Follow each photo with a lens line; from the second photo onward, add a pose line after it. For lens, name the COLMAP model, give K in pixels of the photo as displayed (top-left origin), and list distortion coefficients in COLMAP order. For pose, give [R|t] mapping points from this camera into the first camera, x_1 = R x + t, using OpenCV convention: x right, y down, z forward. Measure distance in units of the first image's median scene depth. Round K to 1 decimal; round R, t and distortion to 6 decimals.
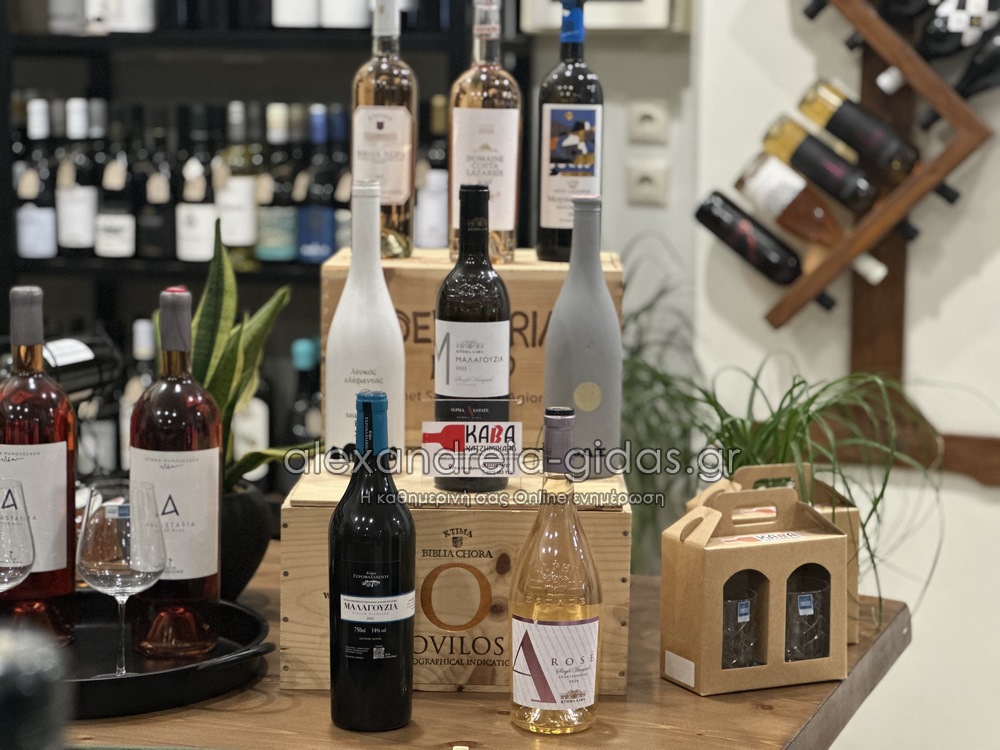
lens RADIAL K [[2266.7, 0, 501.9], [0, 2266.7, 378.7], [0, 0, 1]] dist [-0.079086, 4.458972]
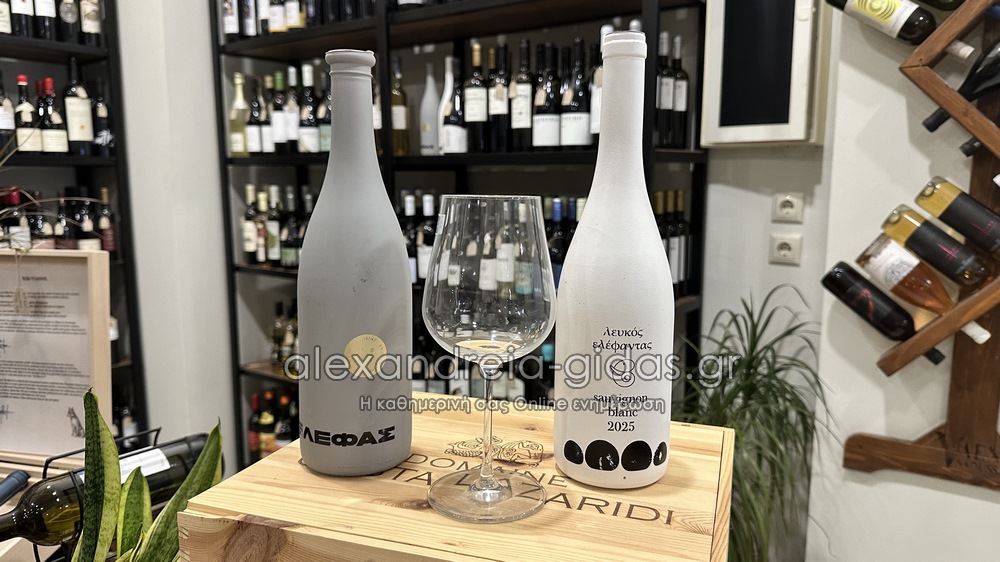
lens RADIAL K [[723.7, 0, 500.0], [0, 723.7, 281.0], [0, 0, 1]] dist [0.038127, -0.063486]
pose [[0.951122, 0.035316, -0.306789, 0.061639], [-0.030455, 0.999323, 0.020617, -0.128746], [0.307309, -0.010266, 0.951554, 0.917981]]
